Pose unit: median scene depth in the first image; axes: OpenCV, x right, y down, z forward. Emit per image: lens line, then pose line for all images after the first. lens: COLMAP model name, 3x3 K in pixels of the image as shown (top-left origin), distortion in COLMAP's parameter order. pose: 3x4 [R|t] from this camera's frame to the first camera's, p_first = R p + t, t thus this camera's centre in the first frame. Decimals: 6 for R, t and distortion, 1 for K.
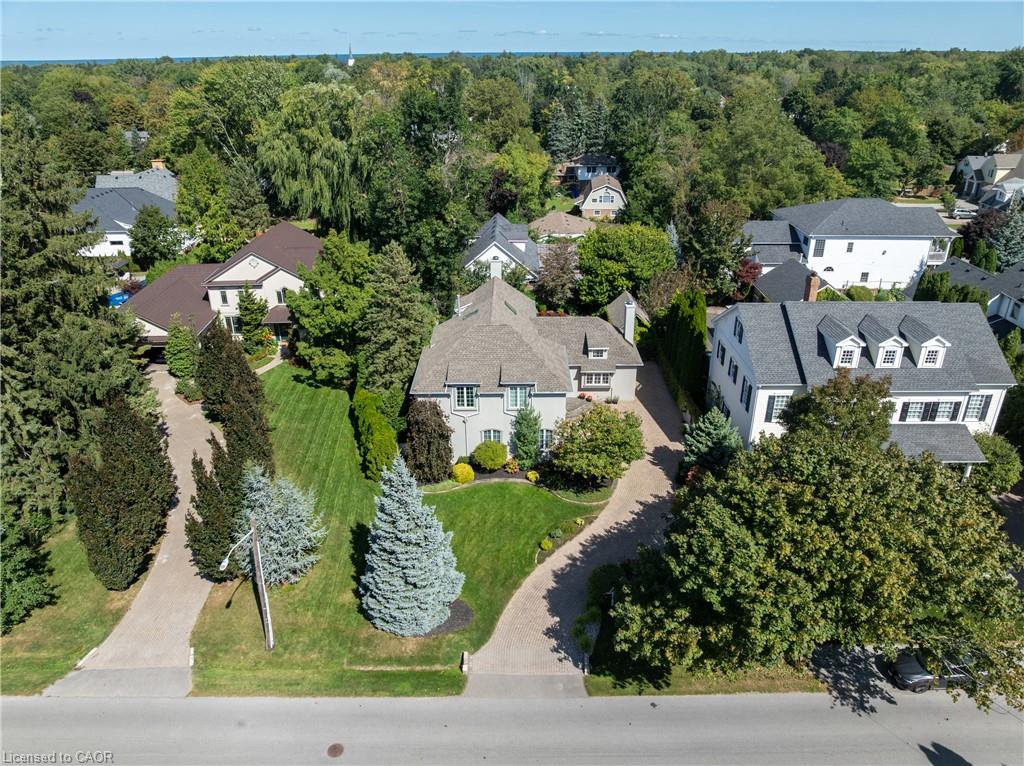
lens RADIAL K [[729.8, 0, 512.0], [0, 729.8, 383.0], [0, 0, 1]] dist [-0.057936, 0.024480]
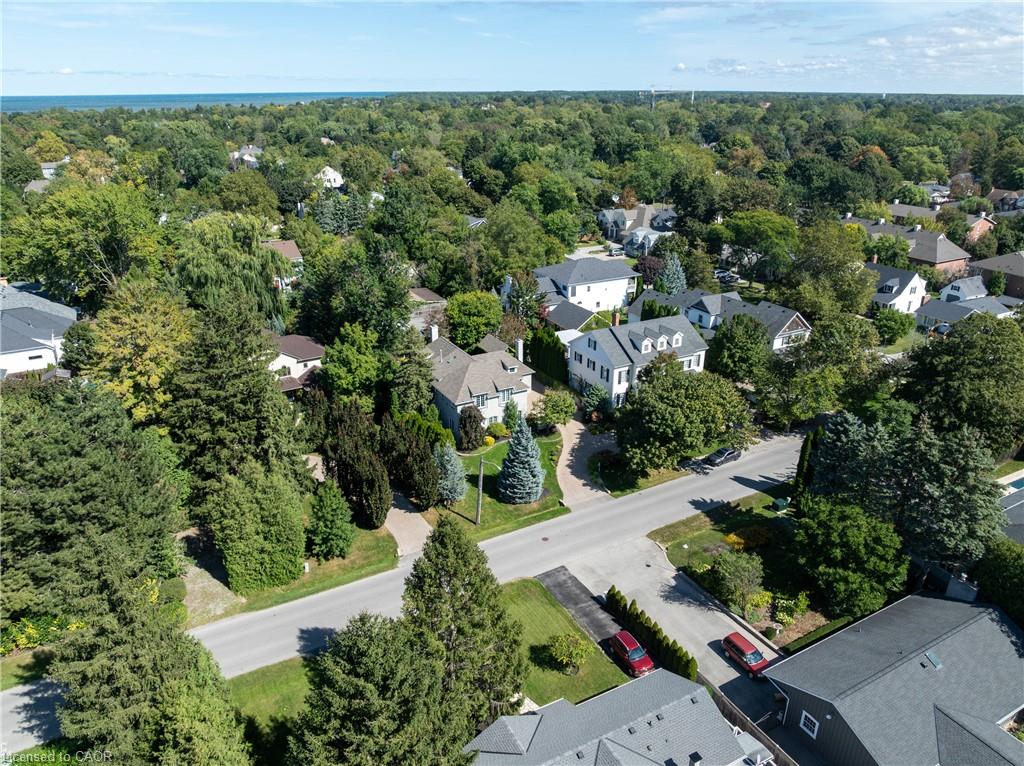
lens RADIAL K [[729.8, 0, 512.0], [0, 729.8, 383.0], [0, 0, 1]] dist [-0.057936, 0.024480]
pose [[0.874791, -0.176312, 0.451282, -0.654800], [0.197169, 0.980369, 0.000817, -0.009787], [-0.442567, 0.088265, 0.892381, -0.563397]]
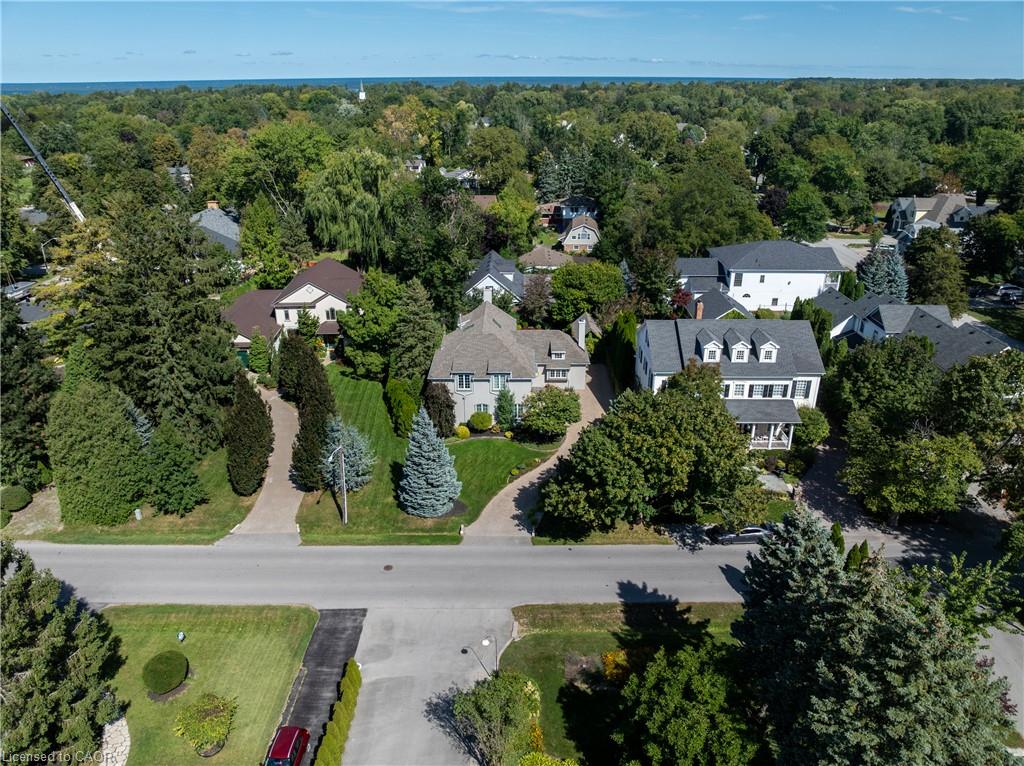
lens RADIAL K [[729.8, 0, 512.0], [0, 729.8, 383.0], [0, 0, 1]] dist [-0.057936, 0.024480]
pose [[0.999974, 0.005716, -0.004383, 0.032200], [-0.005837, 0.999585, -0.028208, 0.050373], [0.004220, 0.028233, 0.999592, -0.394642]]
